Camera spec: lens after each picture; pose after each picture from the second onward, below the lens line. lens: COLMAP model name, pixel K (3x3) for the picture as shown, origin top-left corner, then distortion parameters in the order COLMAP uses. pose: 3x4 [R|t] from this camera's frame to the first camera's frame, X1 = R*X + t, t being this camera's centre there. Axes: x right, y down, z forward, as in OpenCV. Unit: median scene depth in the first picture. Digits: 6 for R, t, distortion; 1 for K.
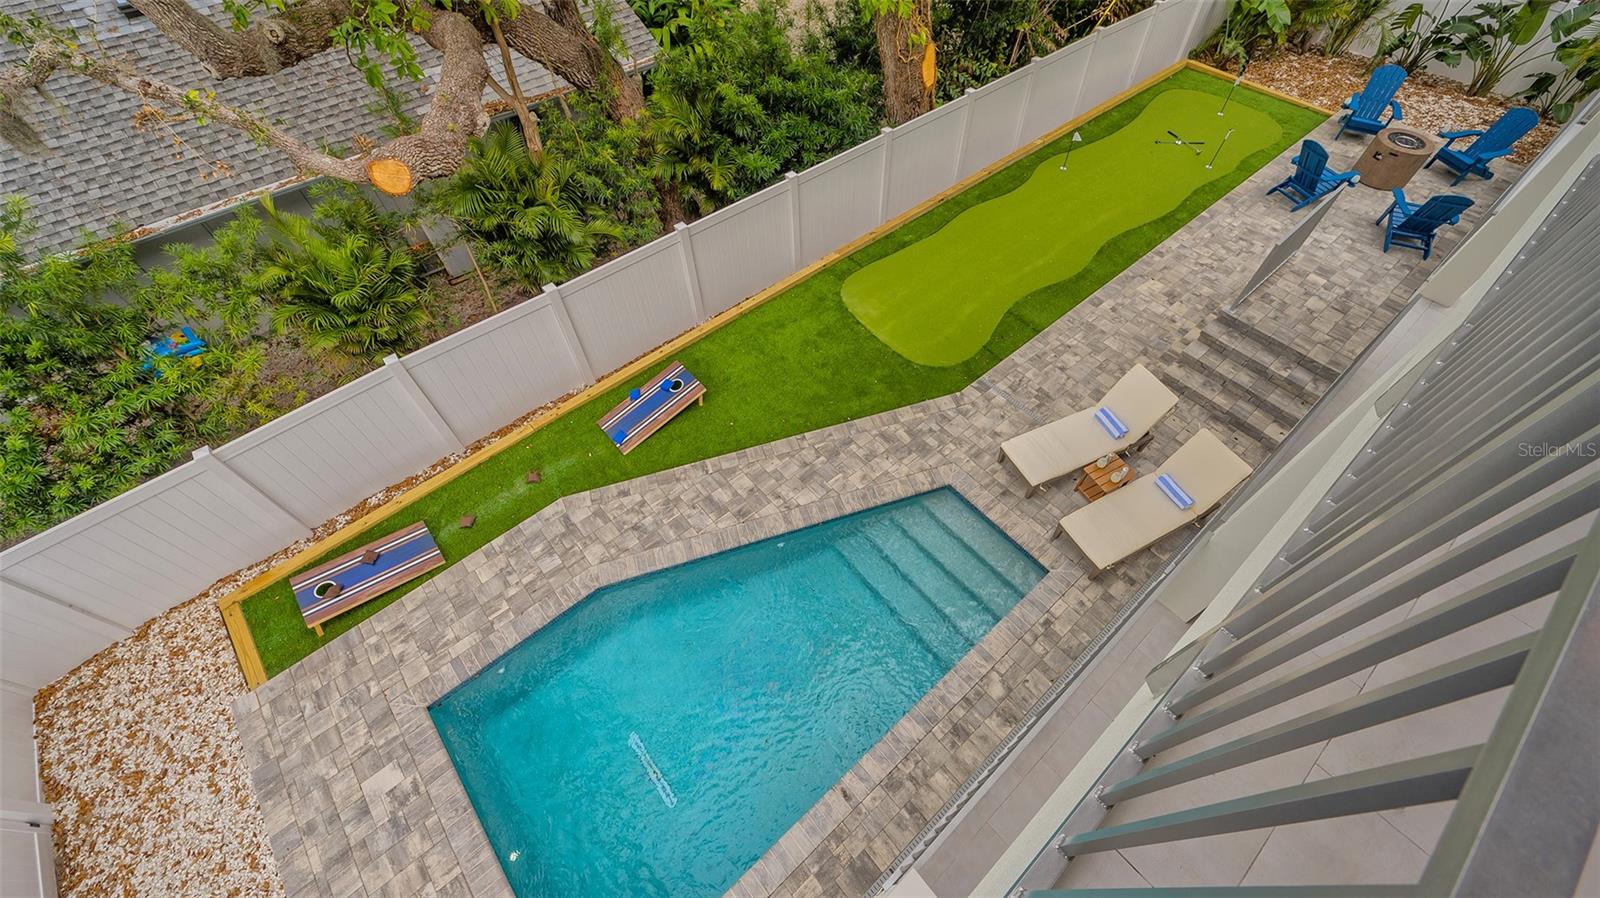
lens RADIAL K [[635.0, 0, 804.2], [0, 635.0, 455.5], [0, 0, 1]] dist [0.001476, -0.000058]
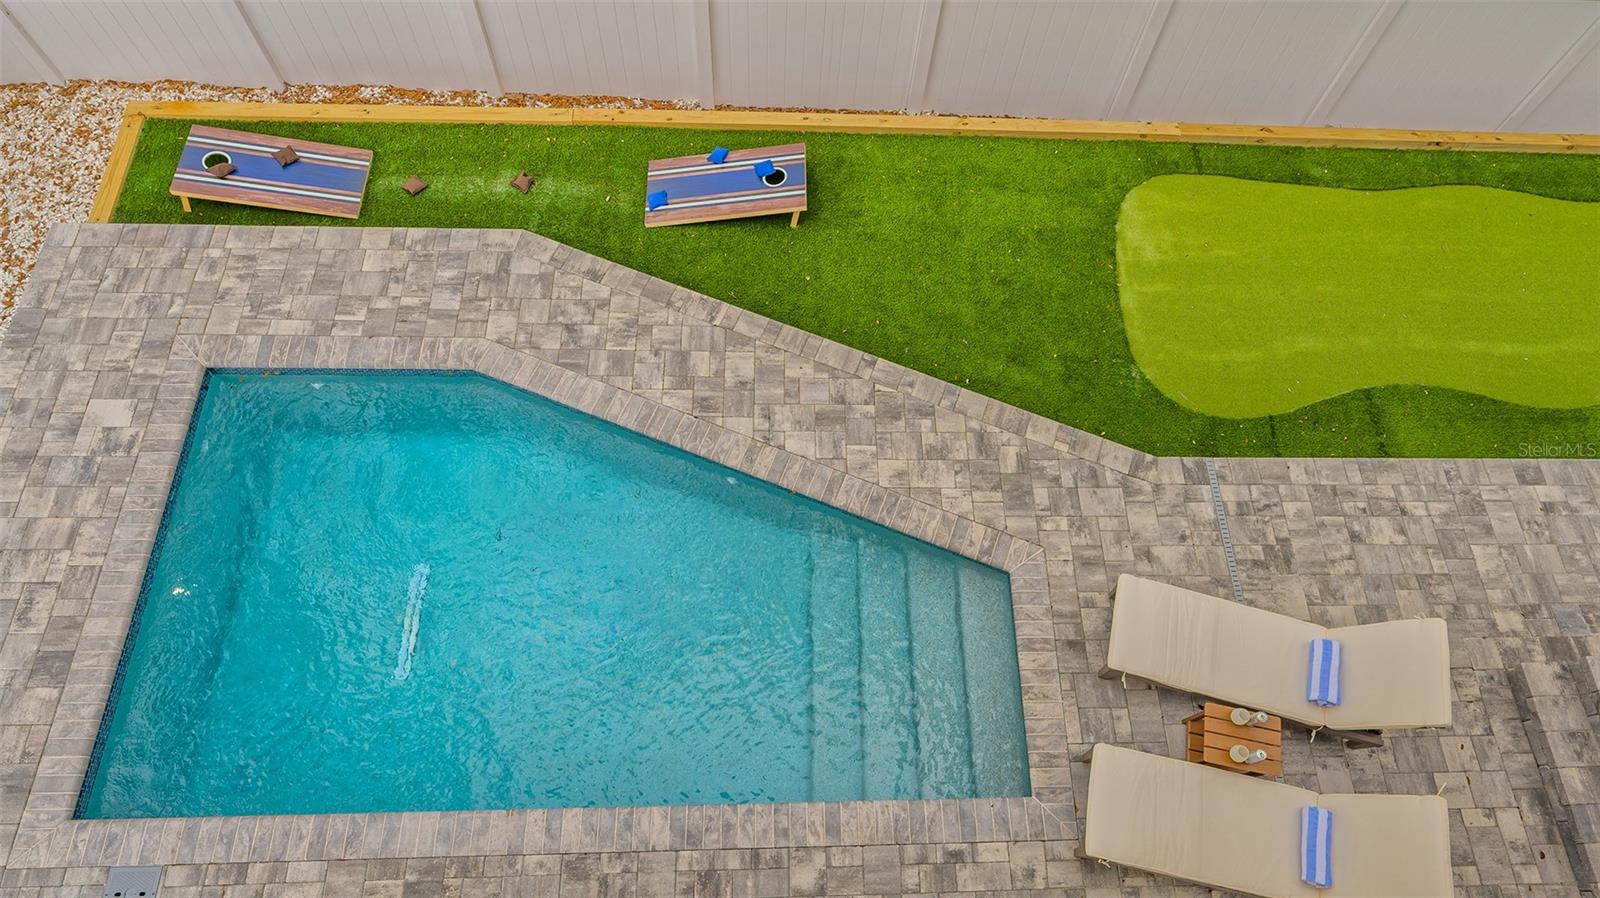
lens RADIAL K [[976.4, 0, 806.6], [0, 976.4, 442.6], [0, 0, 1]] dist [0.001281, 0.001901]
pose [[0.773207, 0.592666, -0.225606, 0.225698], [-0.552475, 0.804200, 0.219166, -0.149751], [0.311324, -0.044819, 0.949246, 0.101689]]
